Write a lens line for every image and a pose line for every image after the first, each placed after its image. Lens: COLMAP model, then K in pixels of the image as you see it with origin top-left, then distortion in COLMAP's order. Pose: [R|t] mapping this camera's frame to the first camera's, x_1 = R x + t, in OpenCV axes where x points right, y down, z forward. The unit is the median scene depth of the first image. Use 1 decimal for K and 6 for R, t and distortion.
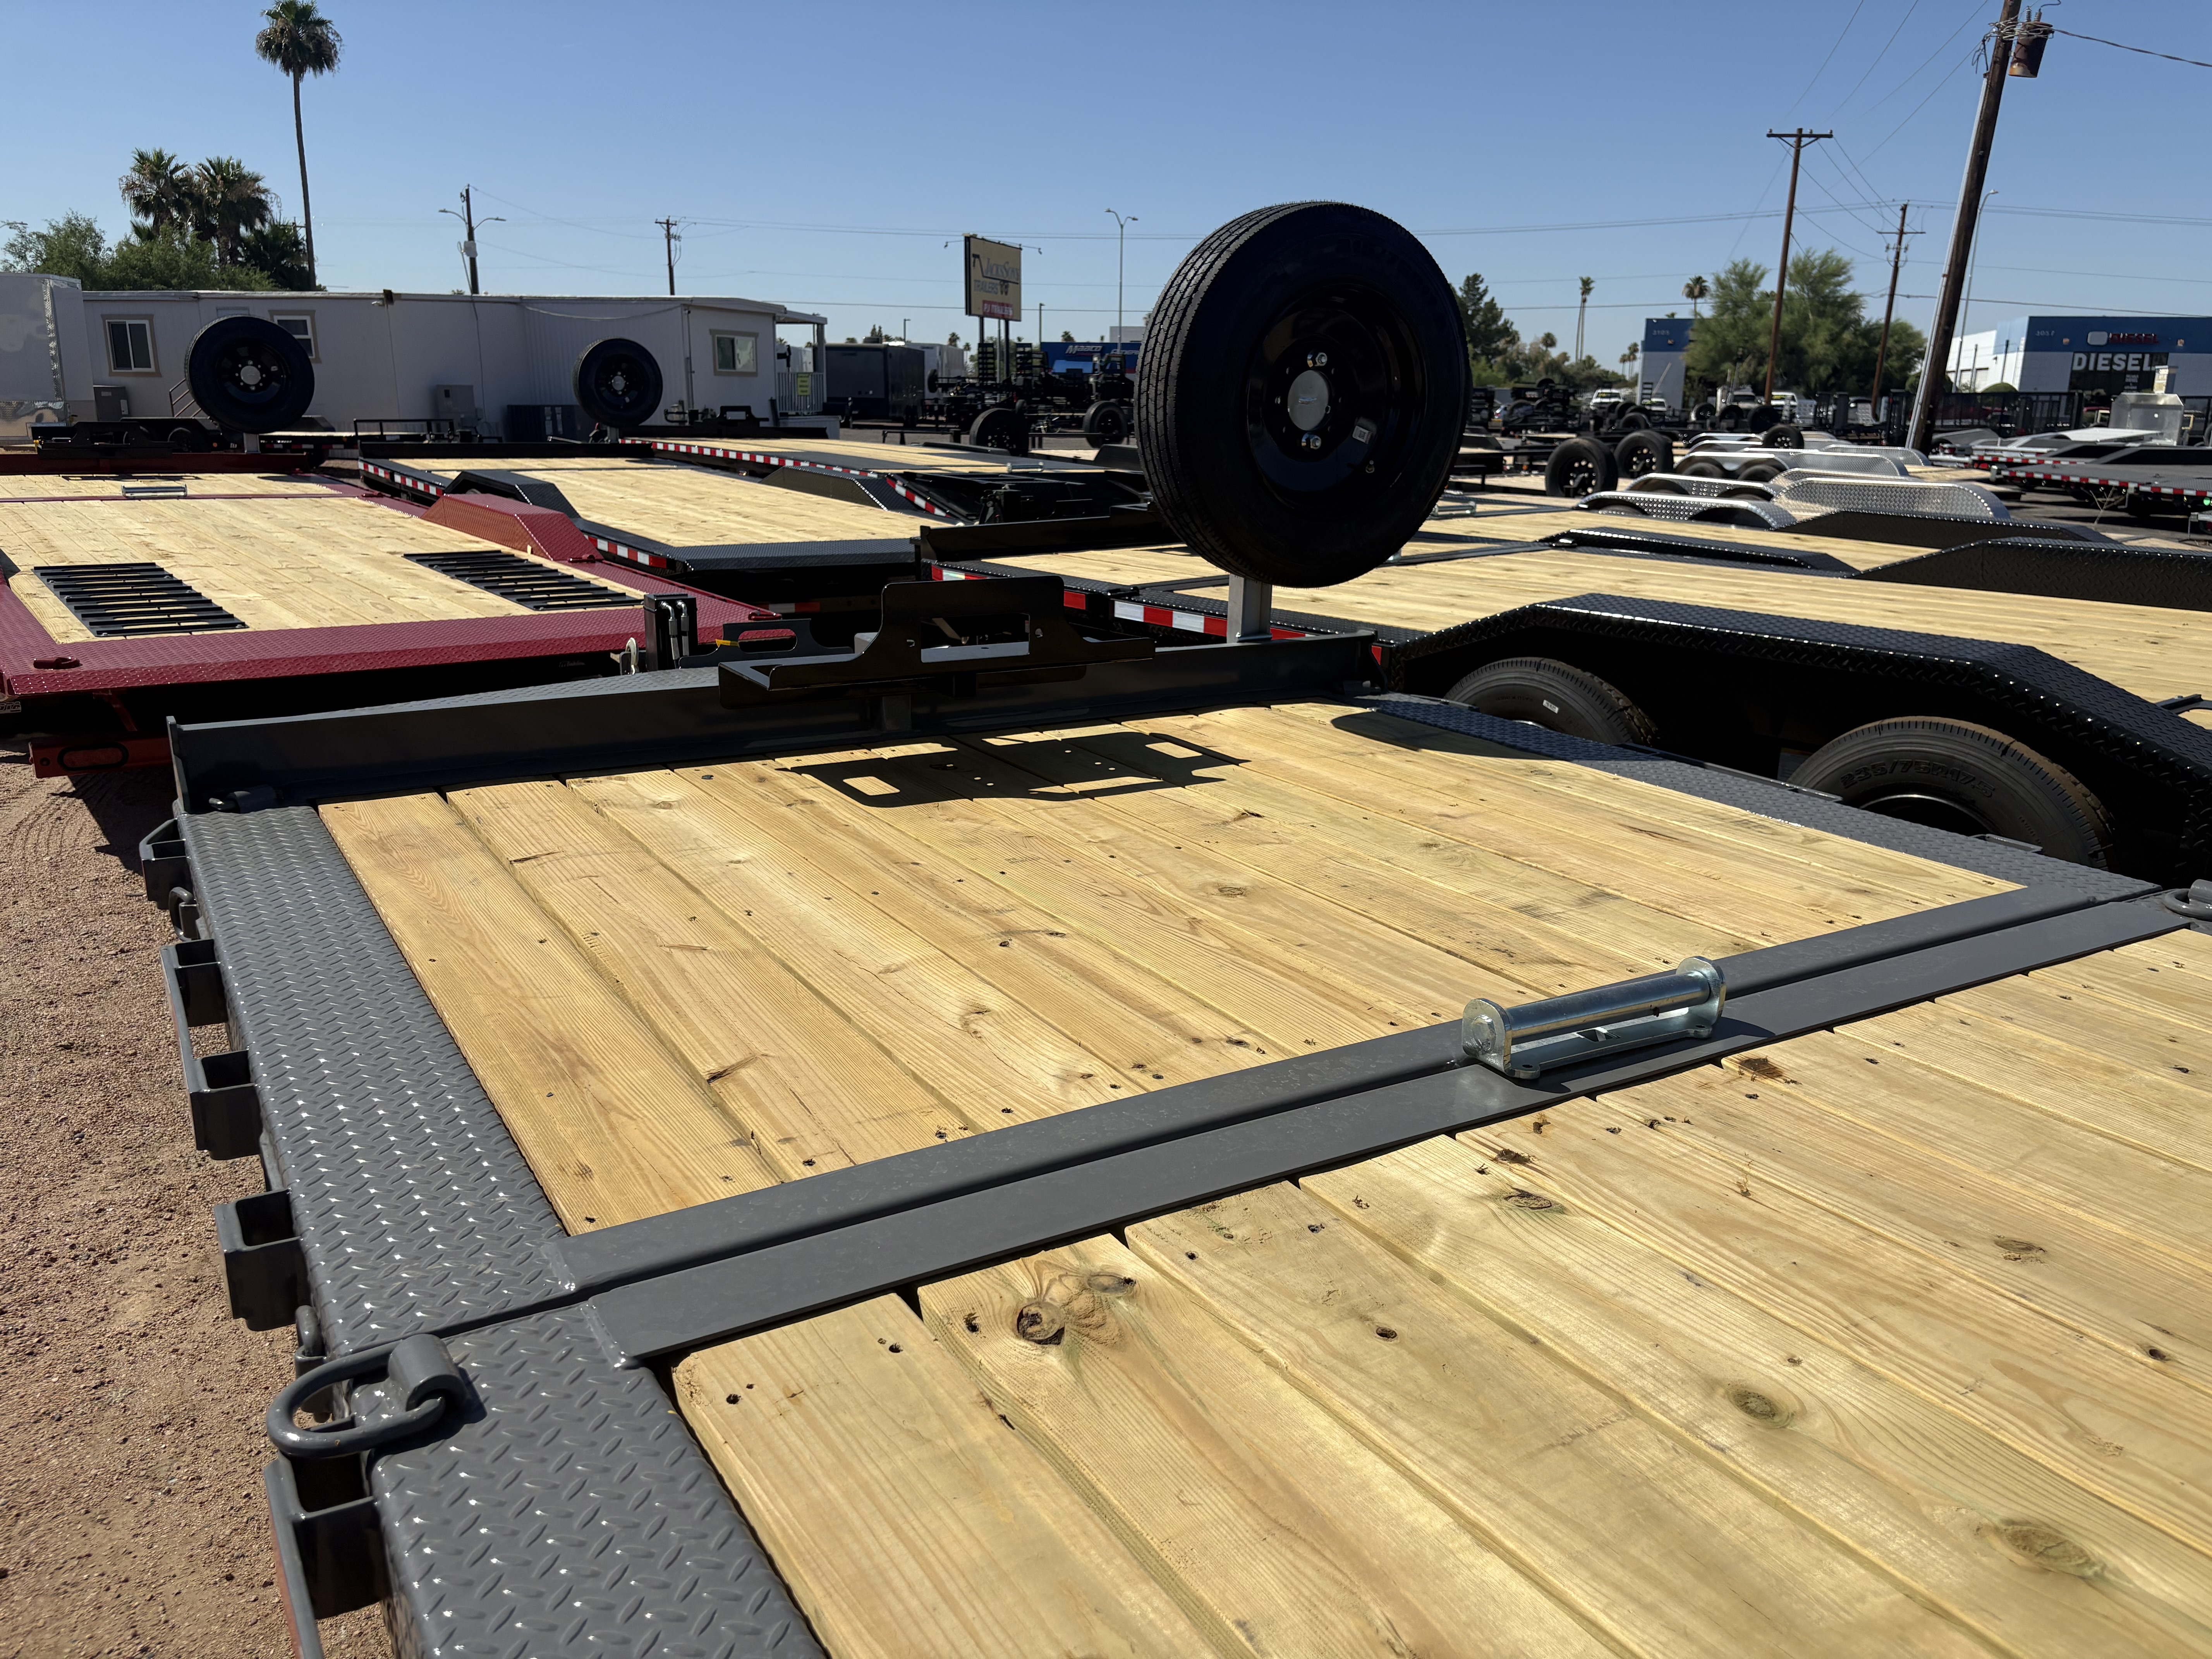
lens RADIAL K [[1658.8, 0, 1106.0], [0, 1658.8, 829.5], [0, 0, 1]] dist [0.027288, -0.066138]
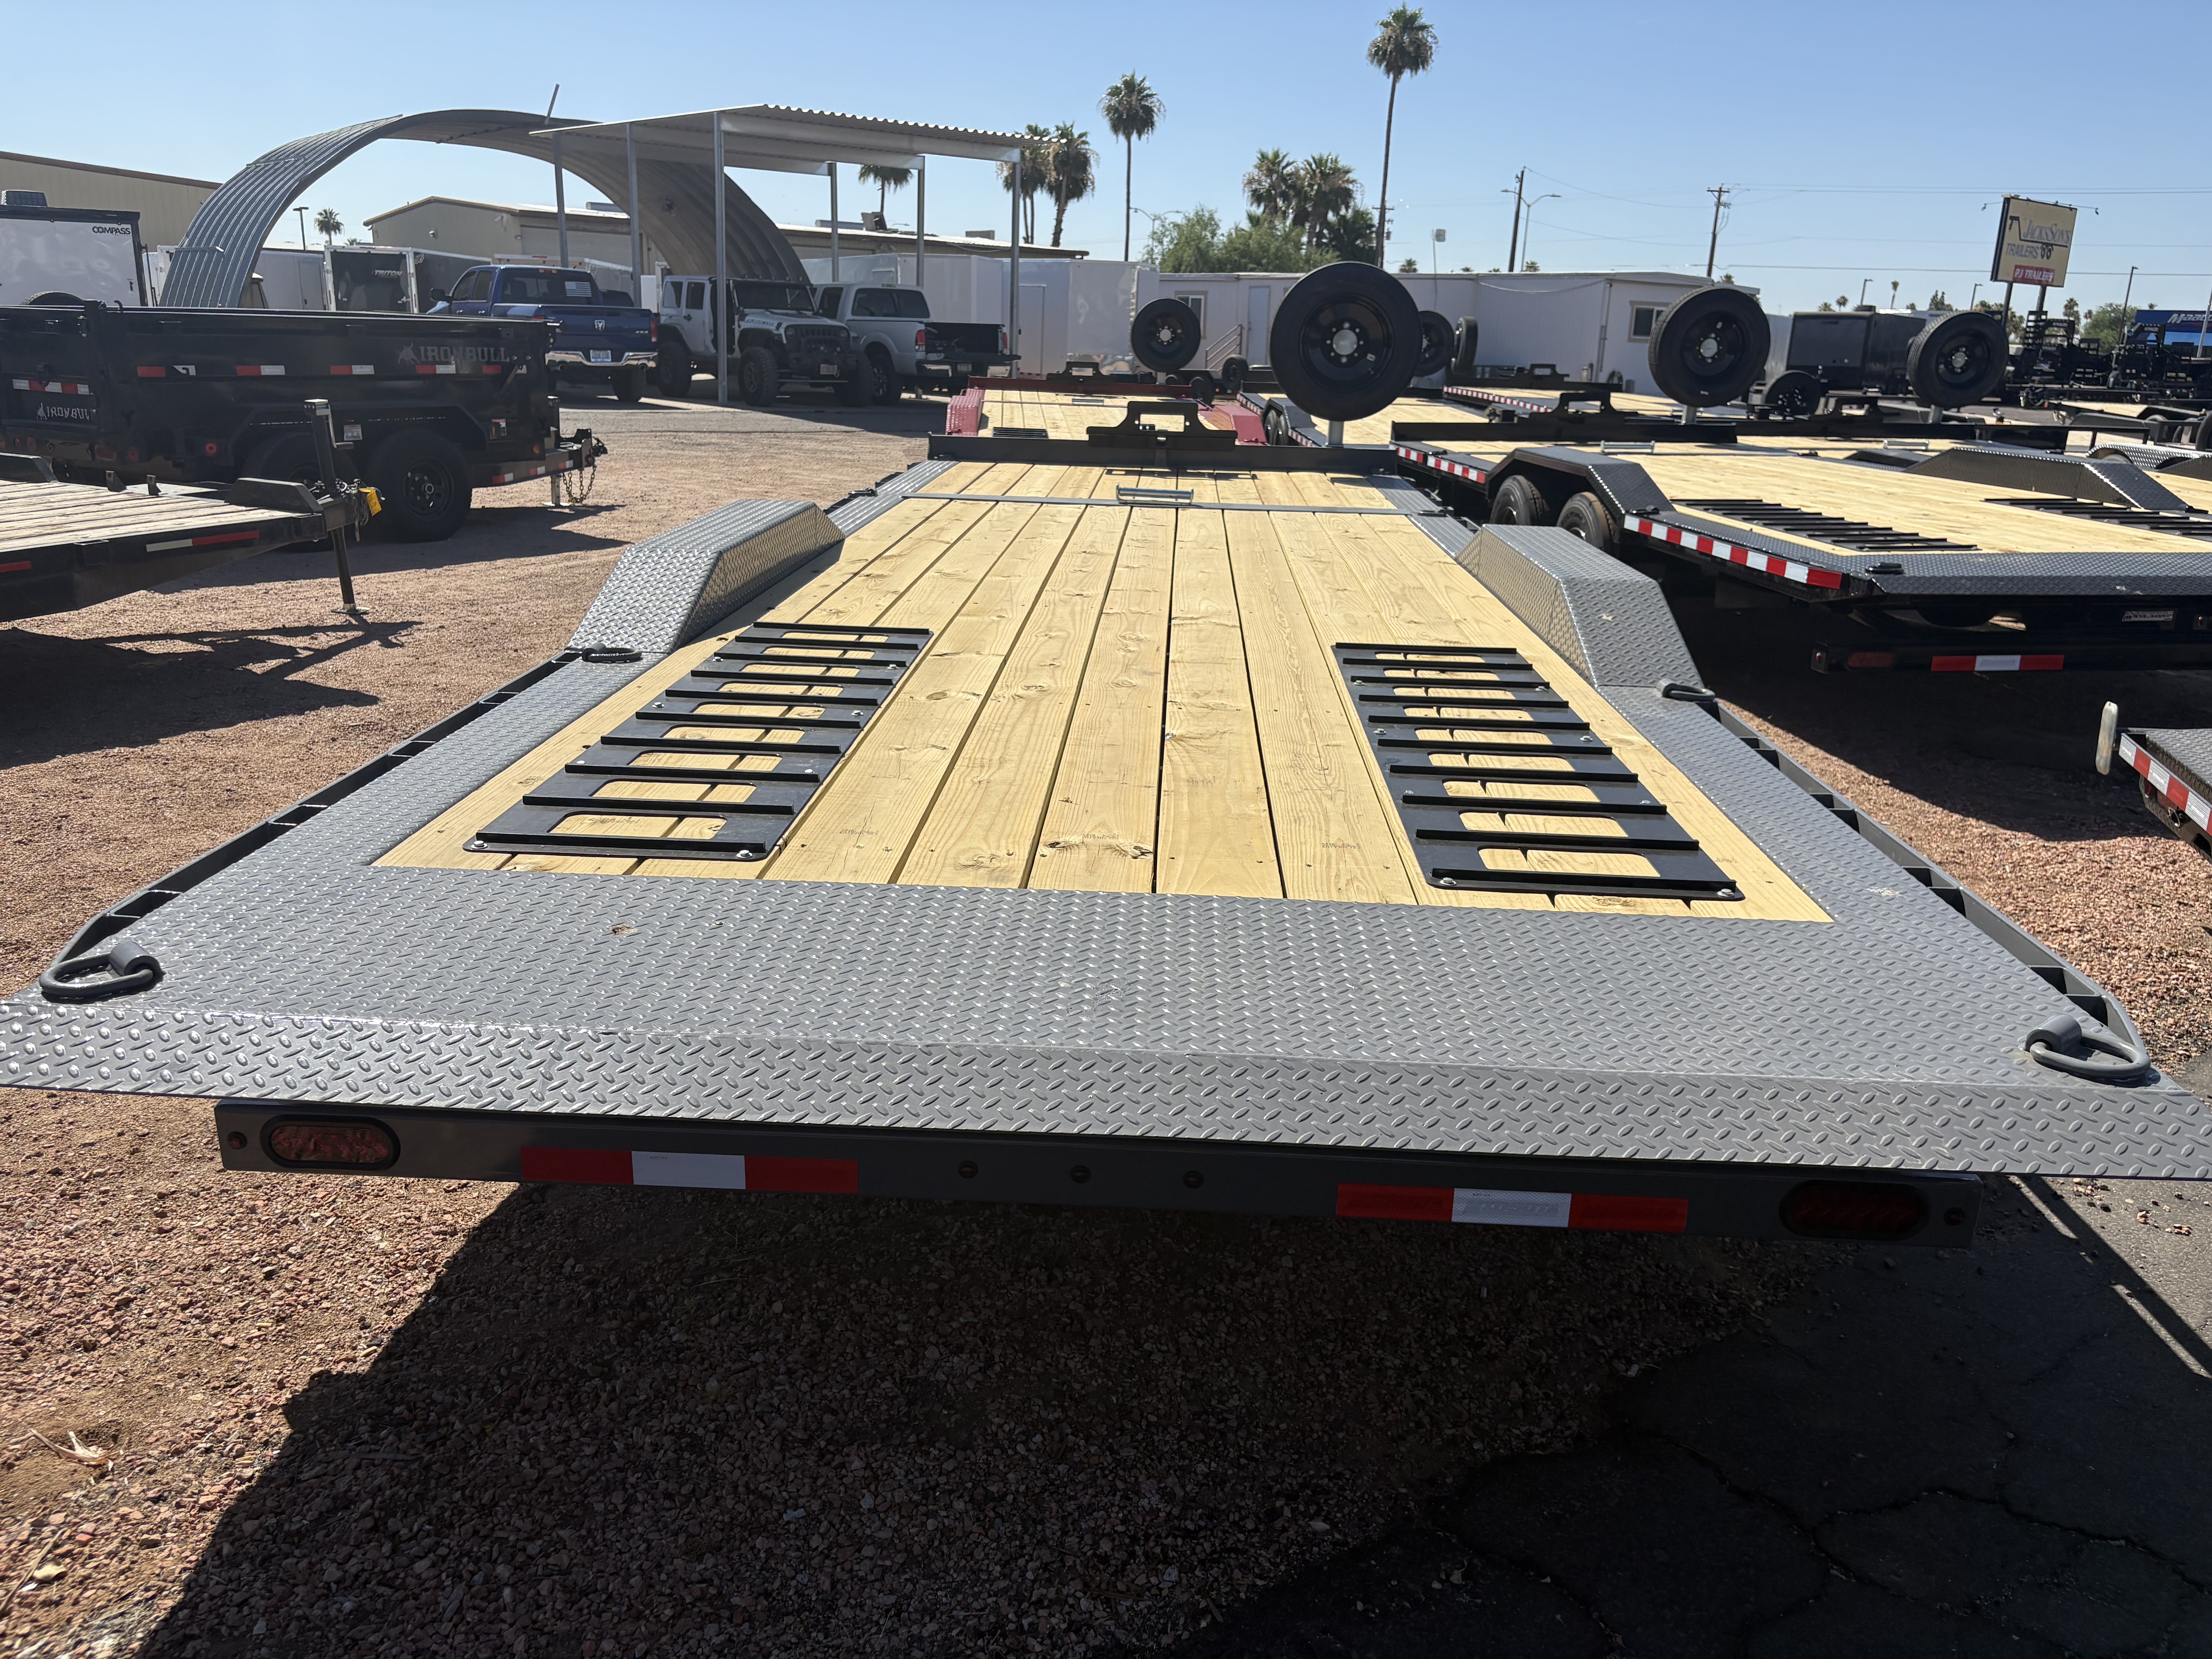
lens RADIAL K [[1676.3, 0, 1106.0], [0, 1676.3, 829.5], [0, 0, 1]] dist [0.058079, -0.063641]
pose [[0.818621, 0.169745, -0.548676, 0.087957], [-0.162675, 0.984734, 0.061939, 0.022784], [0.550814, 0.038552, 0.833737, -0.080002]]
